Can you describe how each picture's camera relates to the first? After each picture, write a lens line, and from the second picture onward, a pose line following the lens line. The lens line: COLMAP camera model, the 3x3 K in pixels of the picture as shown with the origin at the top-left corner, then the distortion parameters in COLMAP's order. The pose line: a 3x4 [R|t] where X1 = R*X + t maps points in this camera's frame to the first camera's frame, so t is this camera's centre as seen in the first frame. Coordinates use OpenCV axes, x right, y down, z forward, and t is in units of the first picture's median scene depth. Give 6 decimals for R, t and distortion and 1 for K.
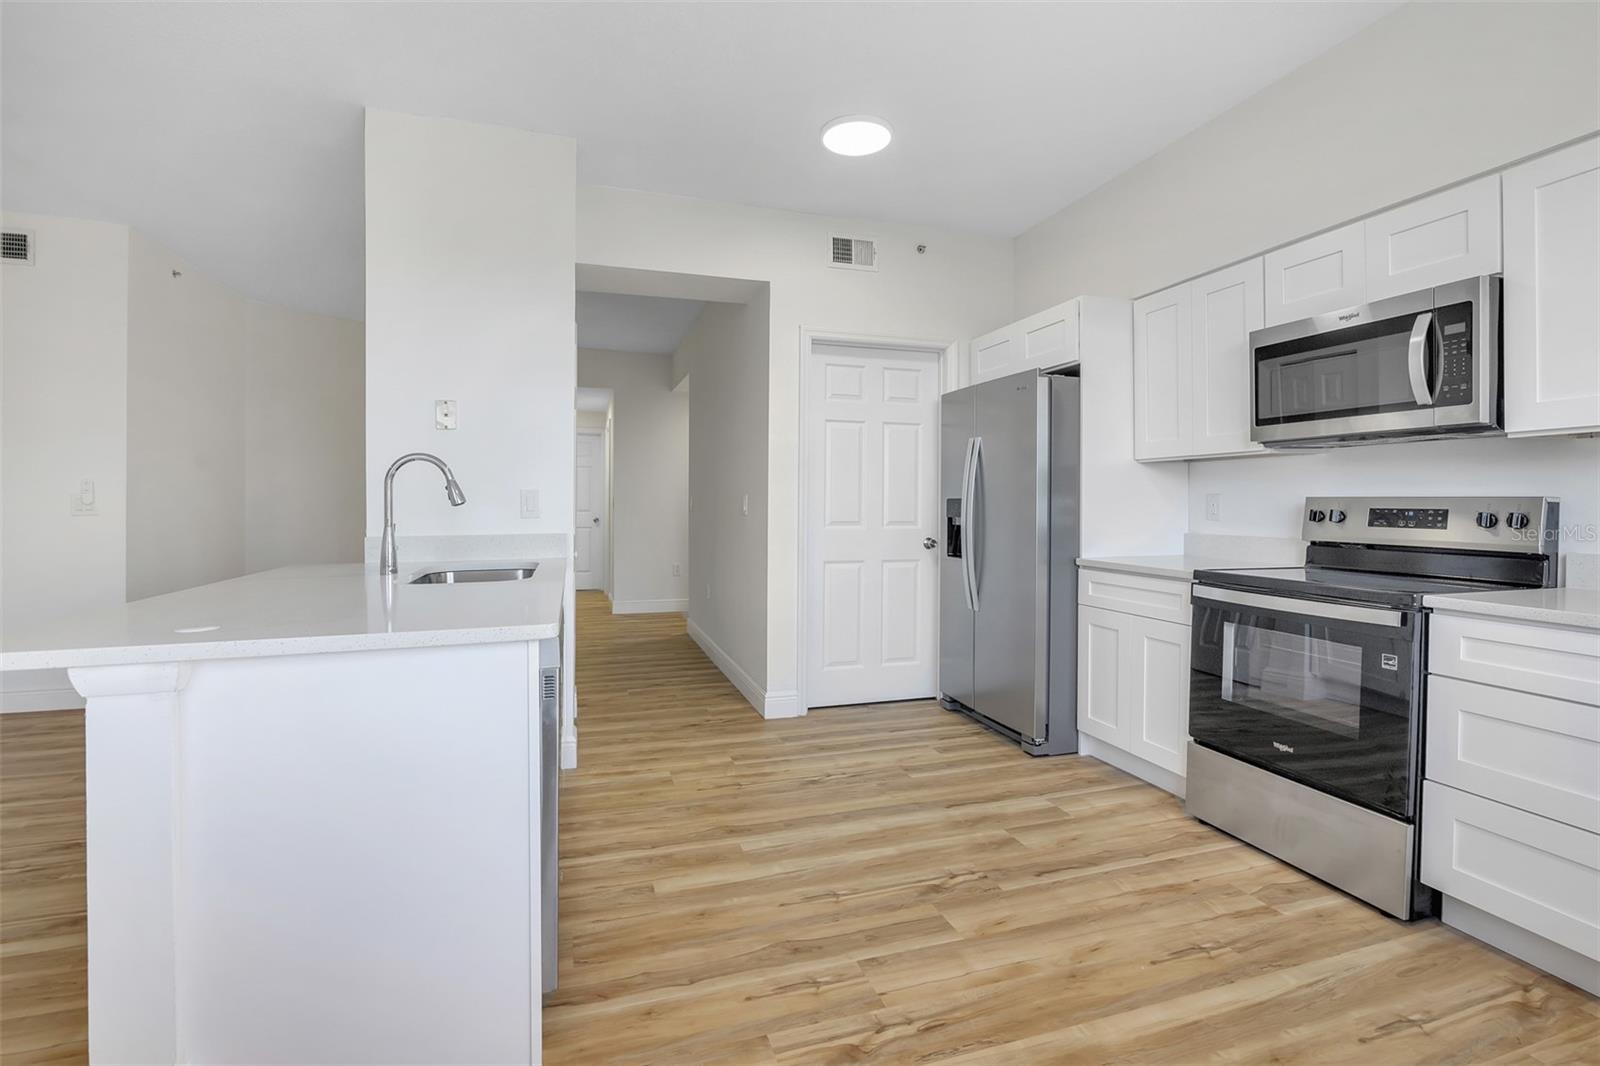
lens RADIAL K [[749.5, 0, 795.7], [0, 749.5, 518.9], [0, 0, 1]] dist [-0.018011, 0.000467]
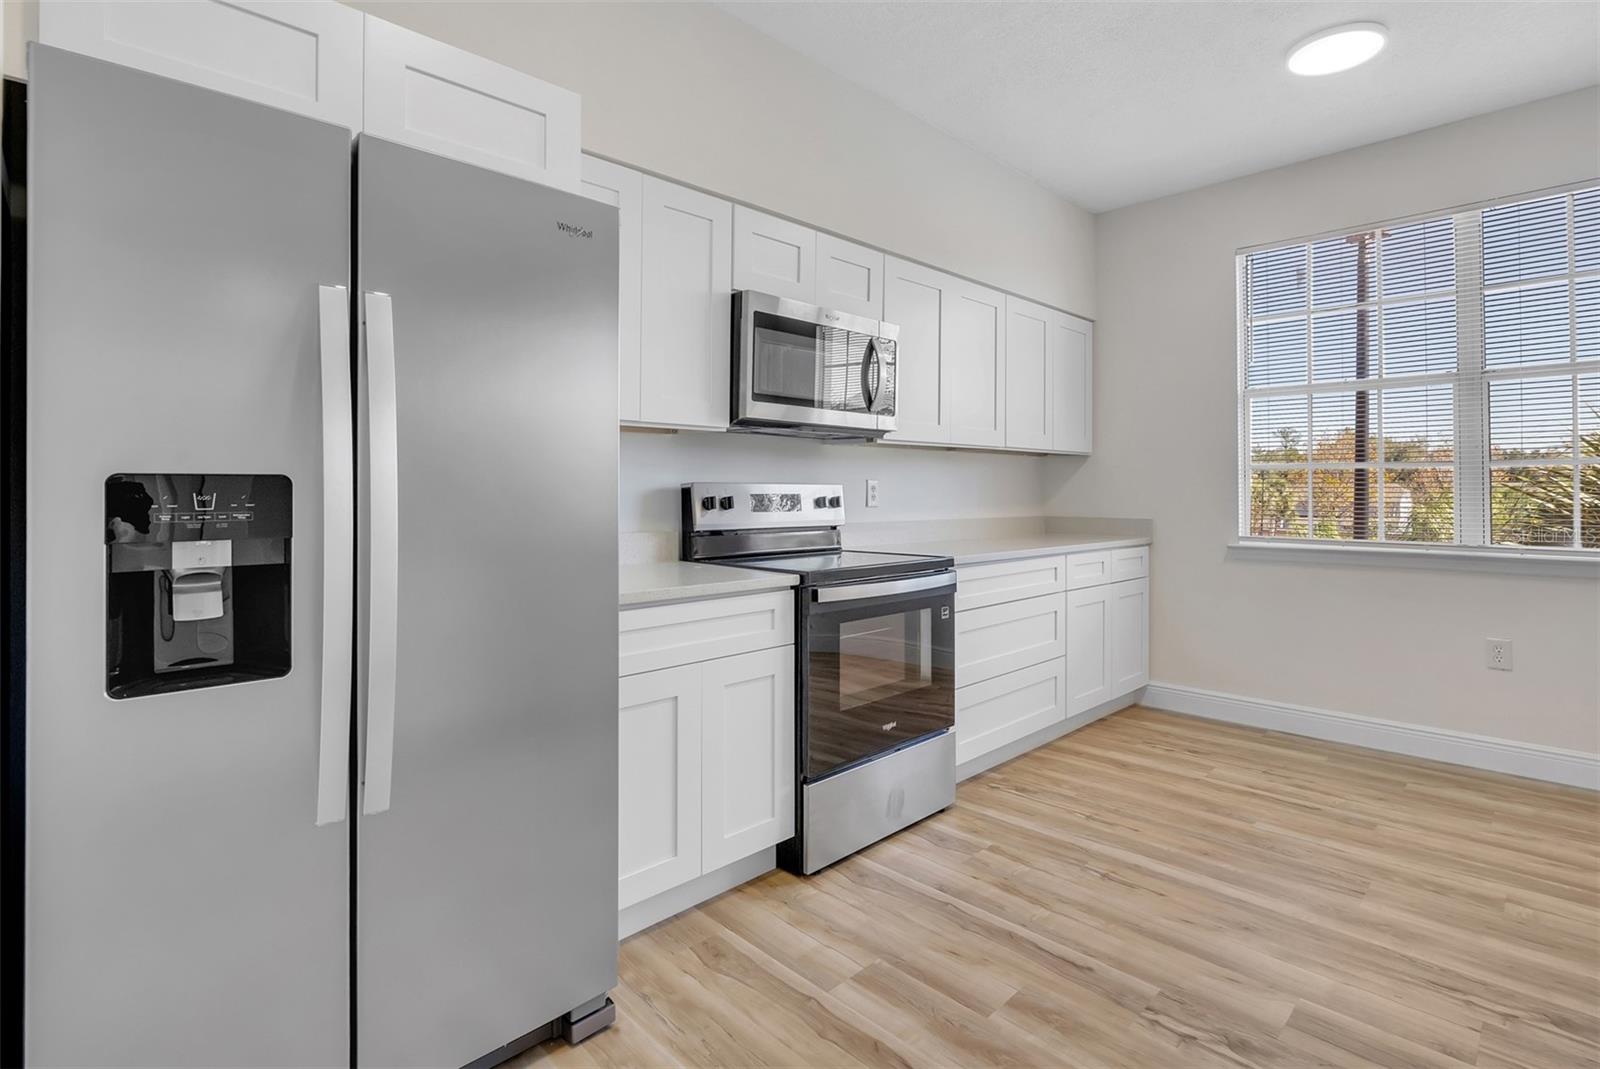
lens RADIAL K [[764.0, 0, 810.1], [0, 764.0, 487.4], [0, 0, 1]] dist [-0.024259, 0.001937]
pose [[-0.460459, 0.000842, 0.887681, -0.228857], [0.017984, 0.999803, 0.008380, -0.034355], [-0.887499, 0.019822, -0.460383, 1.541450]]
